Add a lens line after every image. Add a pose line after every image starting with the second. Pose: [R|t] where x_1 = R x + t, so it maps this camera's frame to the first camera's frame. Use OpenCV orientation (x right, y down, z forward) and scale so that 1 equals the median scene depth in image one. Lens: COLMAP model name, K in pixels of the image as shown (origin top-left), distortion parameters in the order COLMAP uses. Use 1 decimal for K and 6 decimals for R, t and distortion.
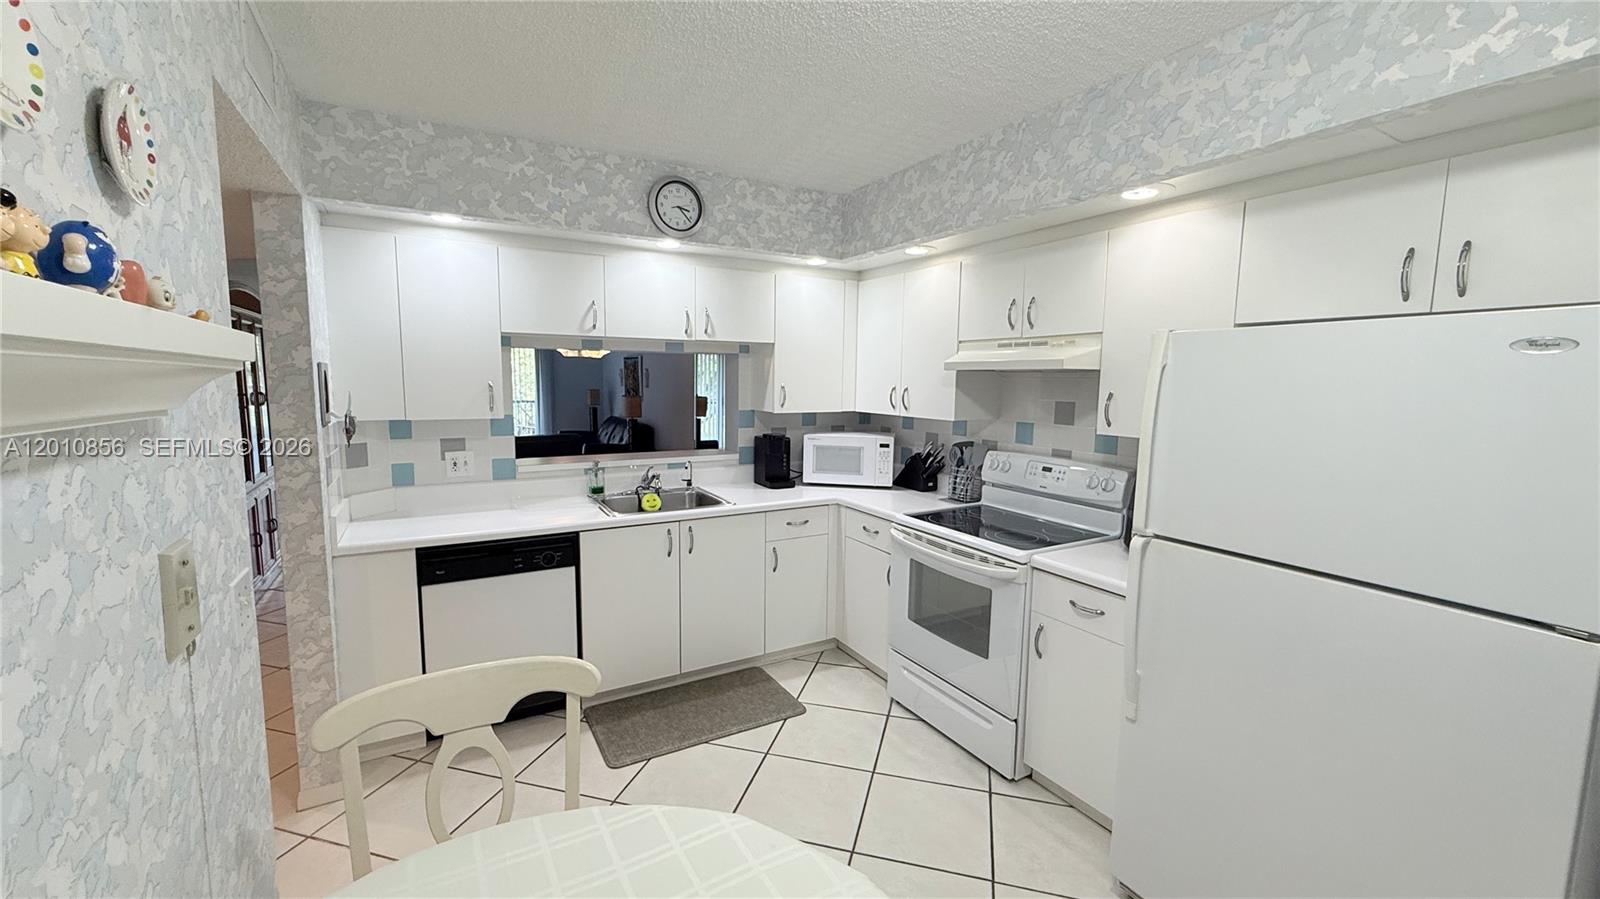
lens RADIAL K [[637.0, 0, 800.0], [0, 637.0, 449.5], [0, 0, 1]] dist [-0.000007, -0.000117]
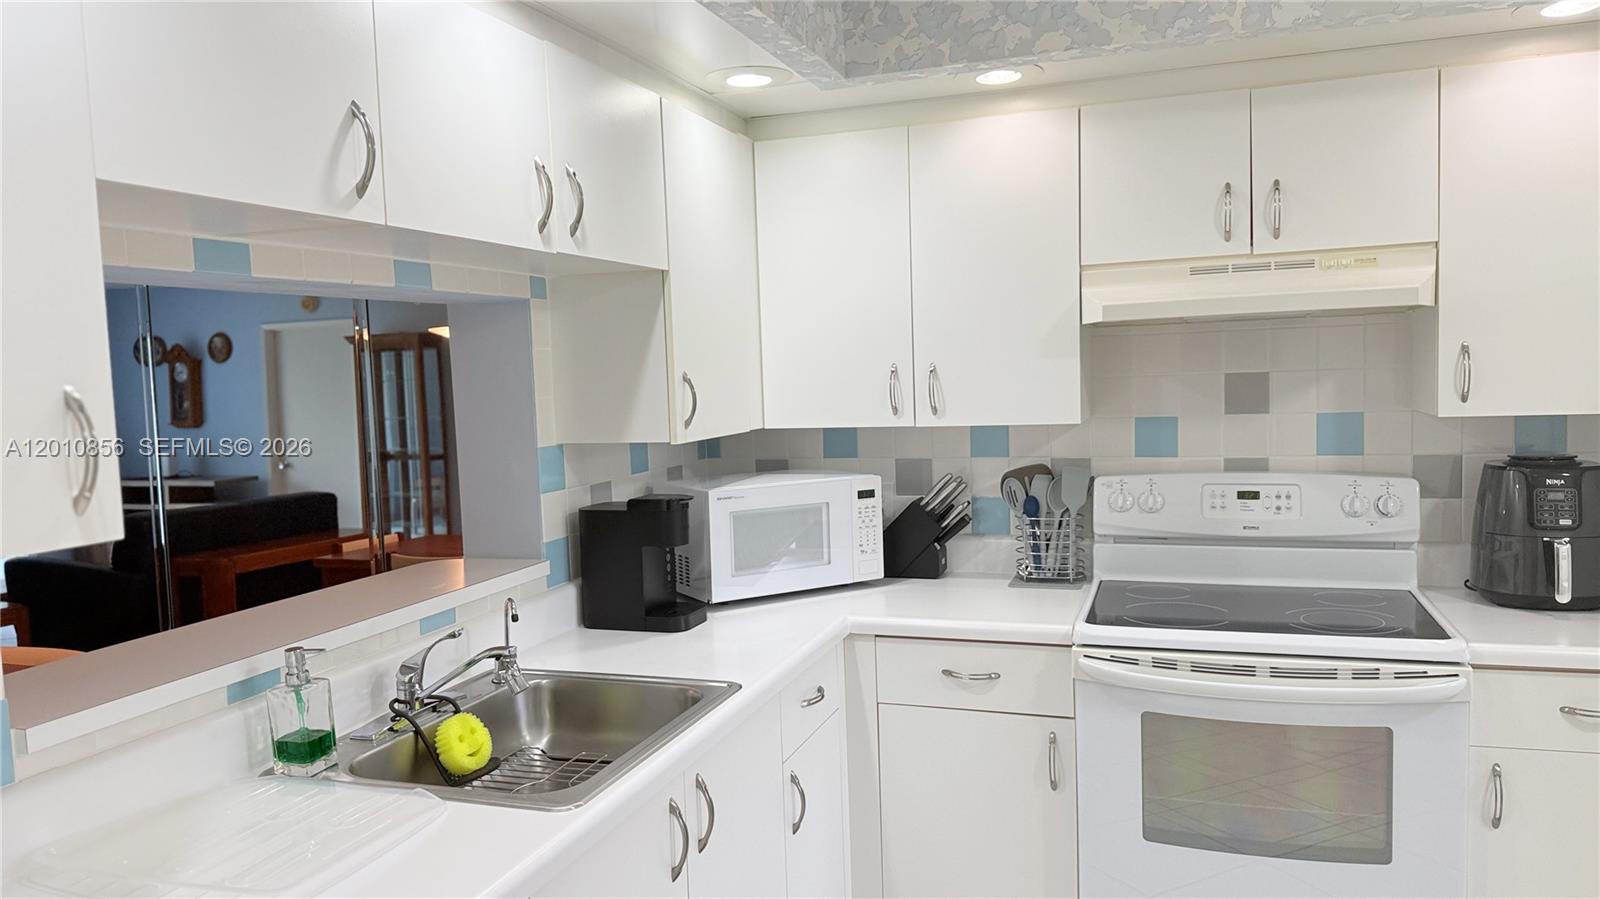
lens RADIAL K [[1104.4, 0, 815.8], [0, 1104.4, 470.0], [0, 0, 1]] dist [0.042924, -0.055754]
pose [[0.757488, -0.098149, 0.645429, -0.484236], [0.118727, 0.992859, 0.011642, -0.043303], [-0.641962, 0.067811, 0.763732, 0.463201]]
